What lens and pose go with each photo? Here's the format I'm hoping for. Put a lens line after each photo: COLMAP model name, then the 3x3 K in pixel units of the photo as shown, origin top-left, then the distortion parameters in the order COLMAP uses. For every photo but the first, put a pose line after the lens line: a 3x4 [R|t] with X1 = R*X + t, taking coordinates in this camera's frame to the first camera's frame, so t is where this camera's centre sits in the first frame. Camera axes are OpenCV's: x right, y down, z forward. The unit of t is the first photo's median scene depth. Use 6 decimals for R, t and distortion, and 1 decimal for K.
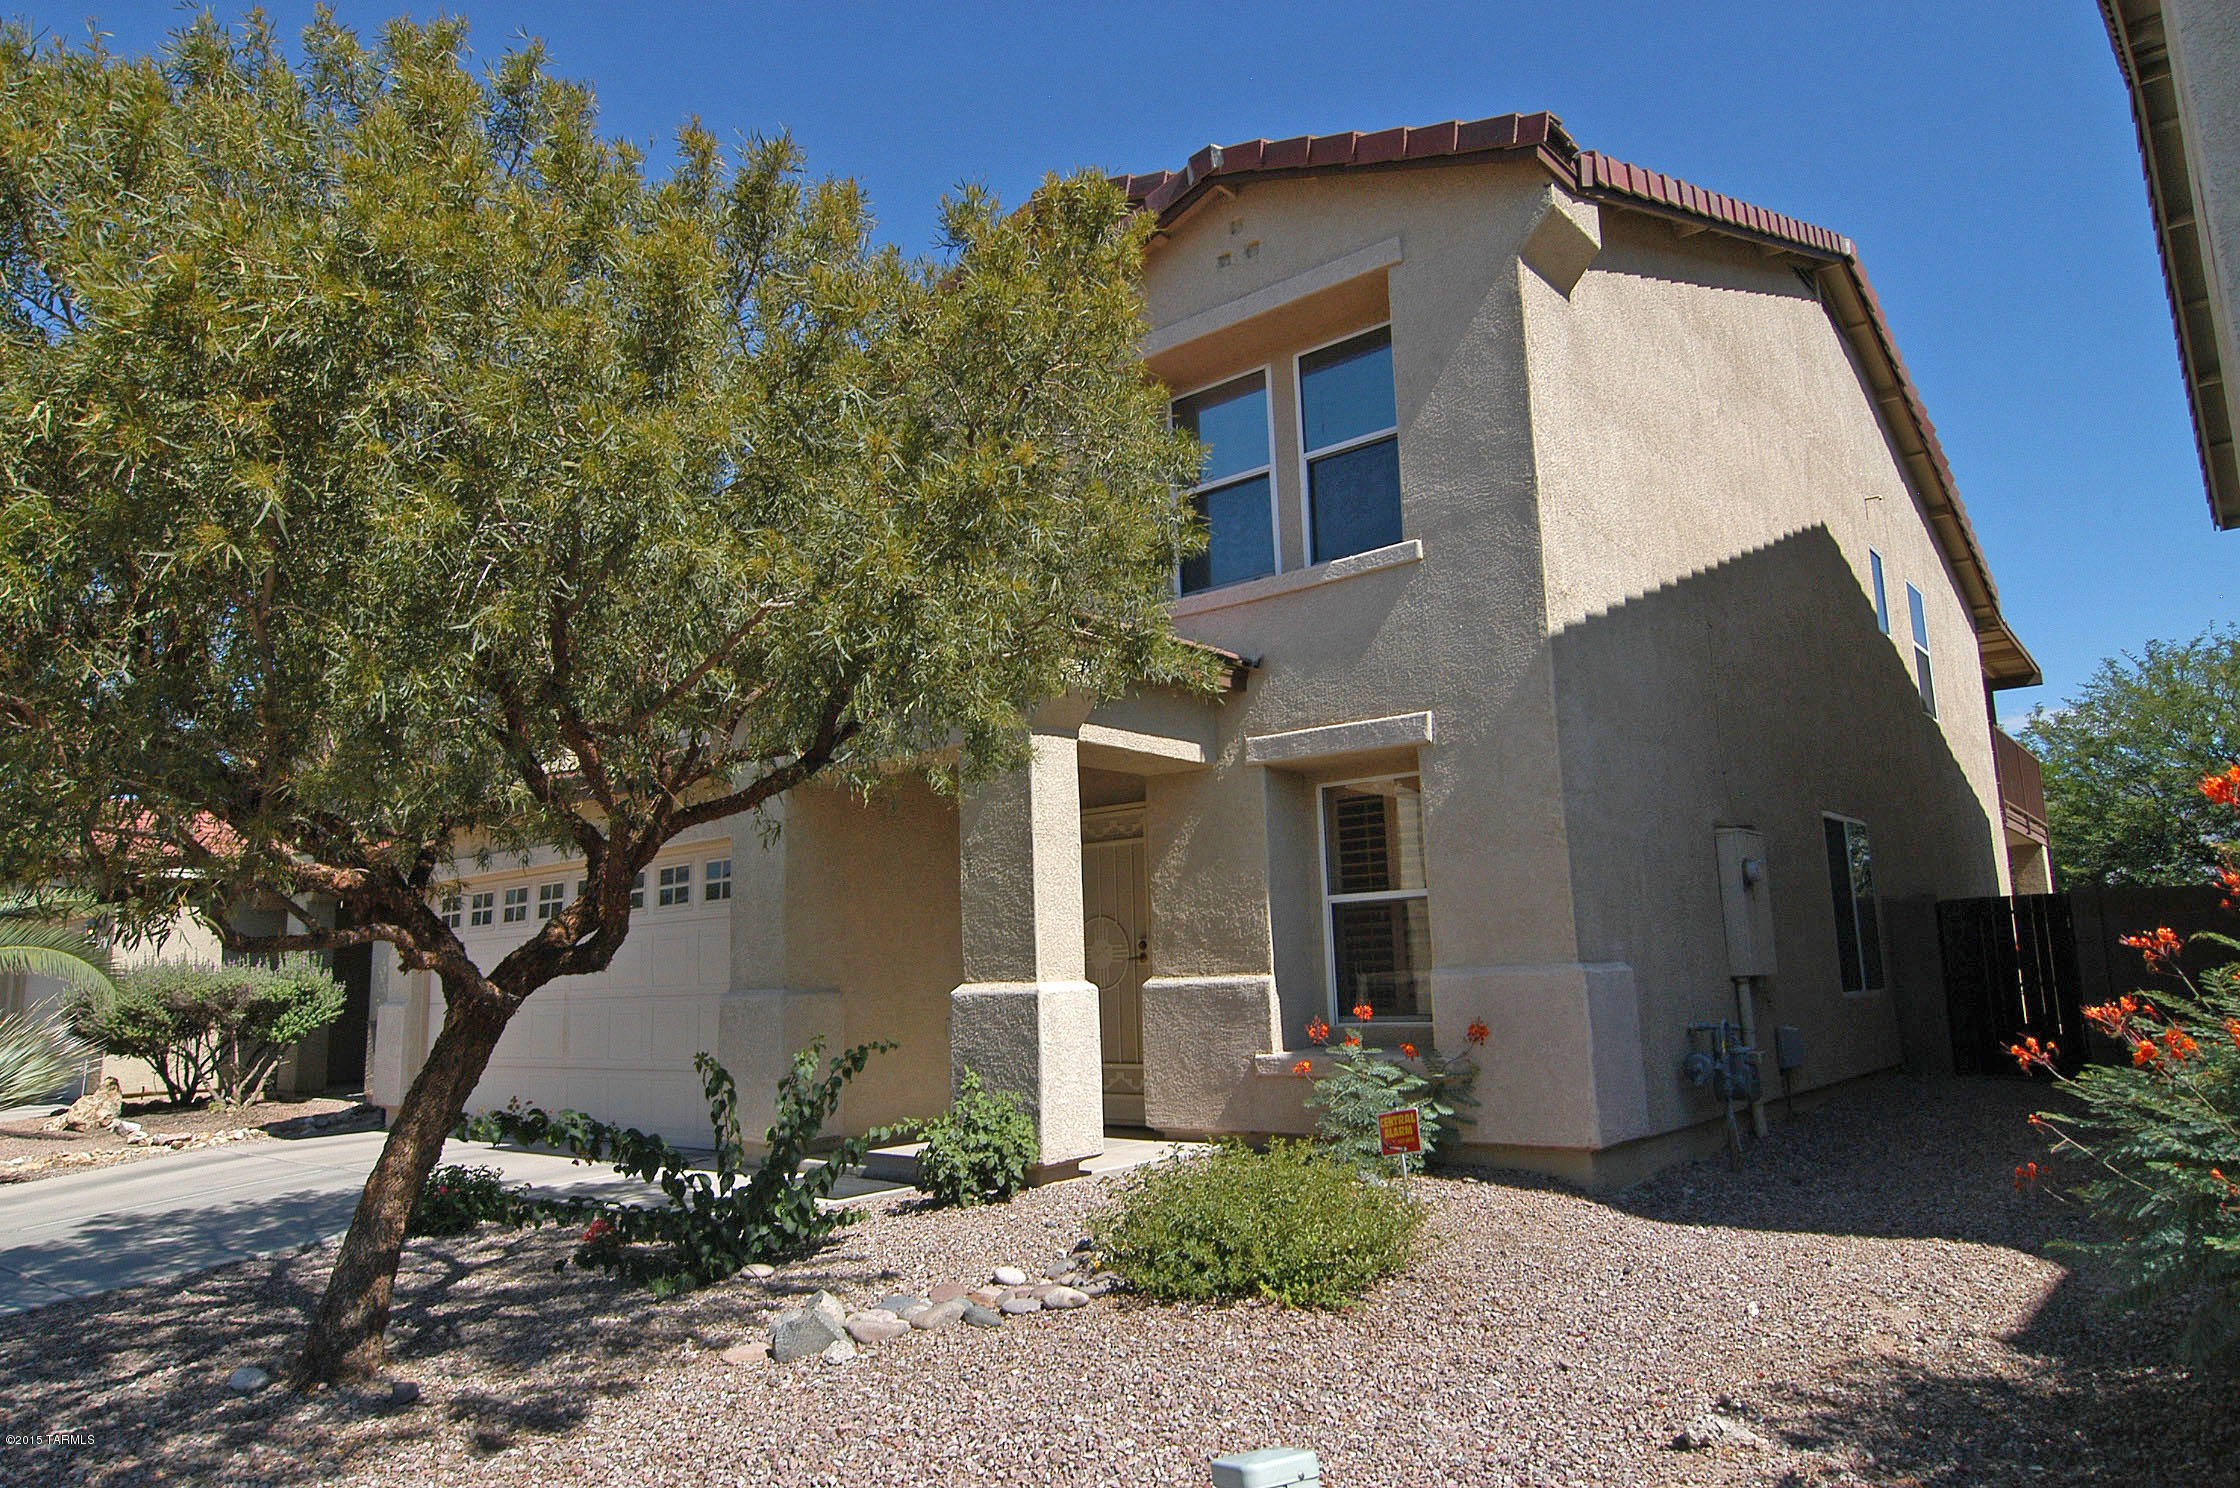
lens RADIAL K [[1406.5, 0, 1124.0], [0, 1406.5, 740.3], [0, 0, 1]] dist [0.009537, 0.002159]
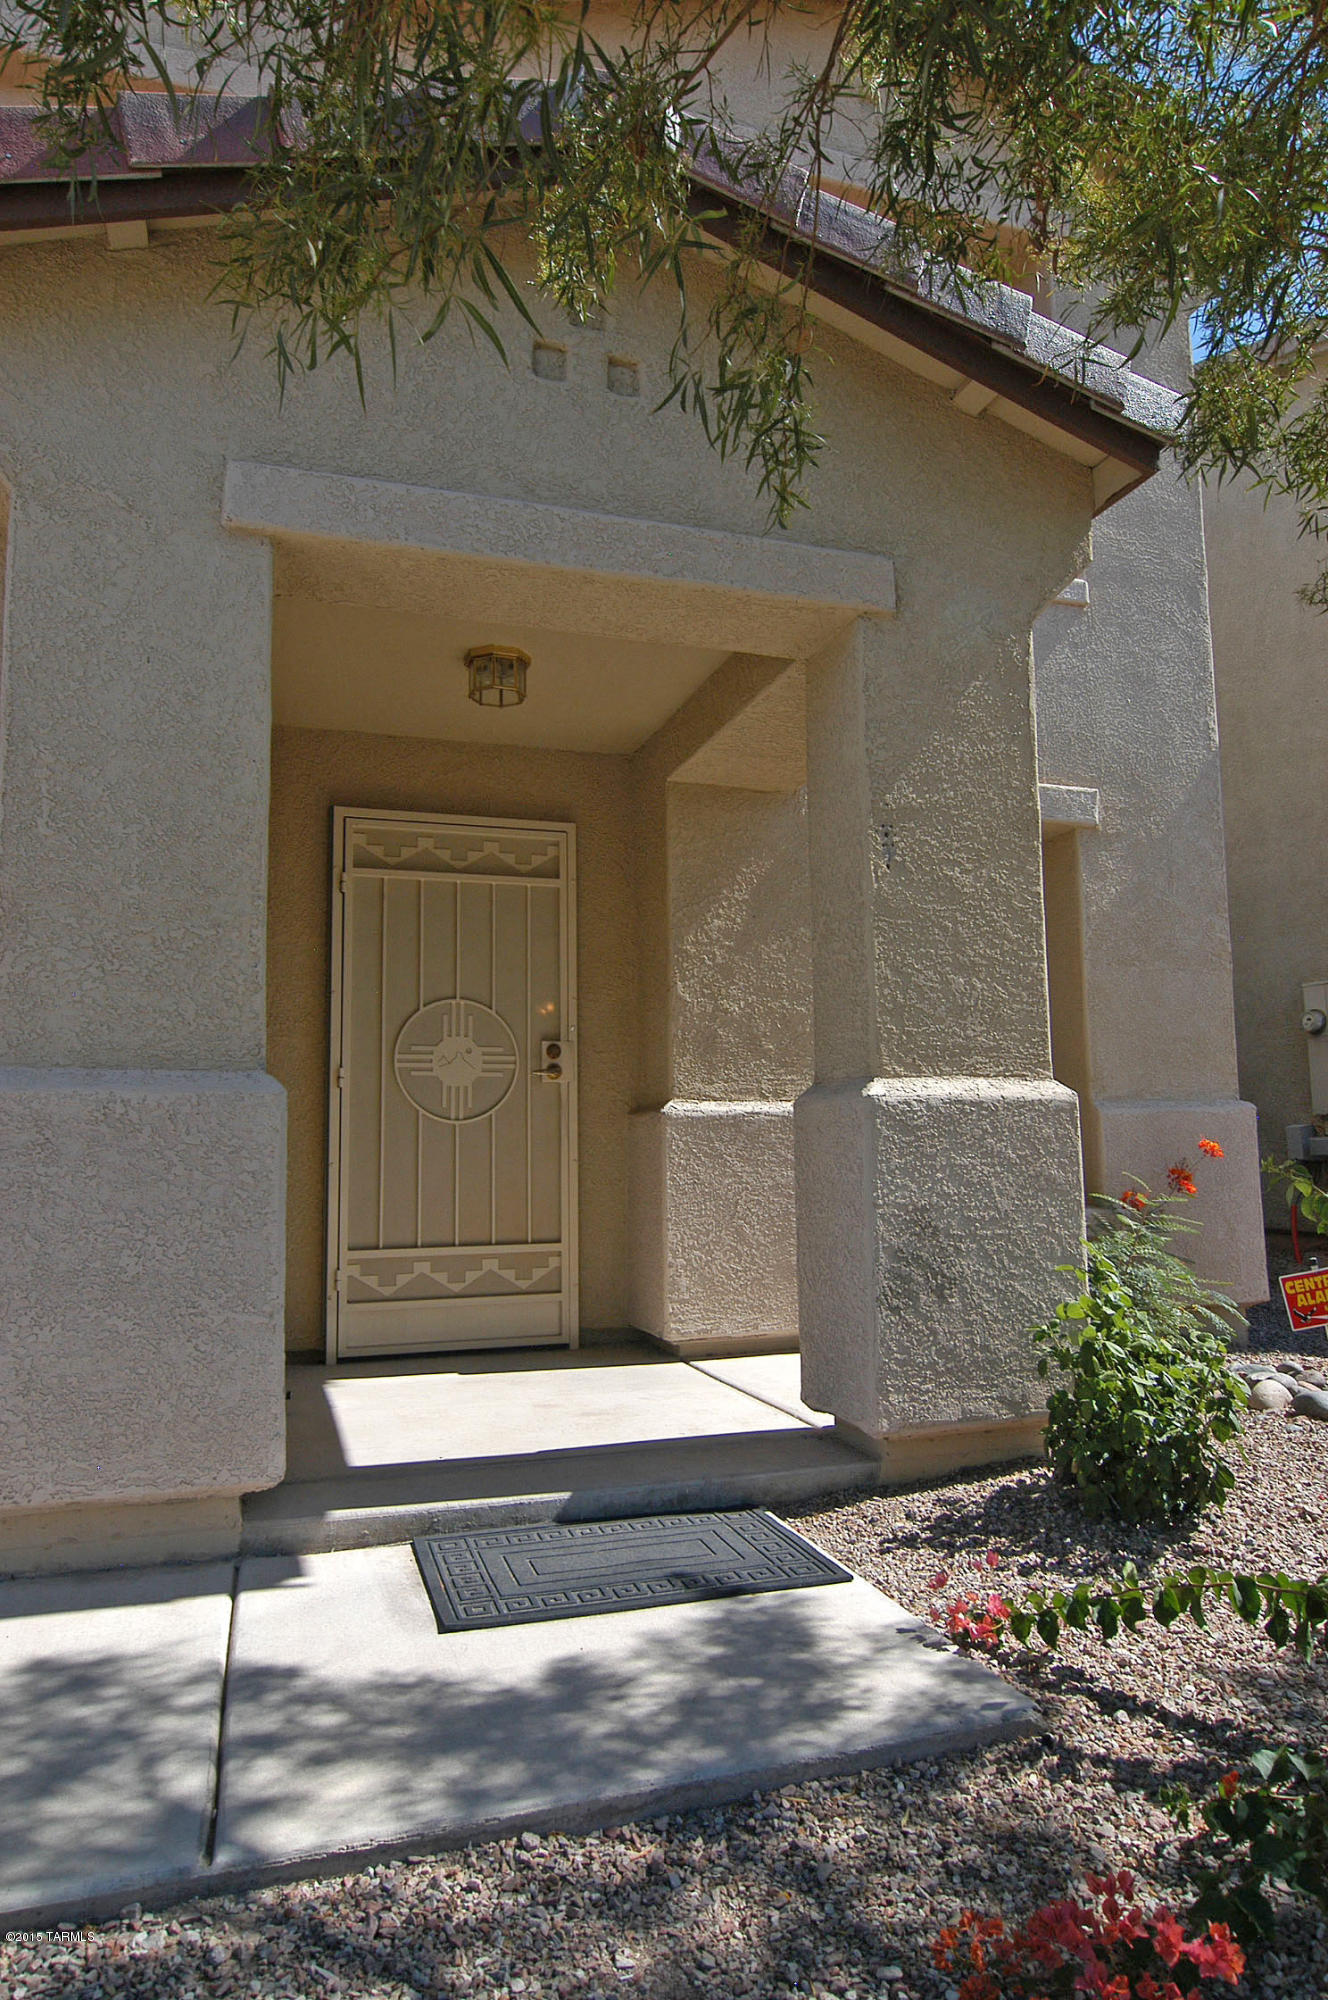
lens RADIAL K [[1255.8, 0, 659.9], [0, 1255.8, 997.4], [0, 0, 1]] dist [0.009537, 0.002159]
pose [[0.524324, 0.125483, 0.842222, -0.521951], [-0.147986, 0.987459, -0.054993, 0.178399], [-0.838561, -0.095803, 0.536318, 0.819489]]
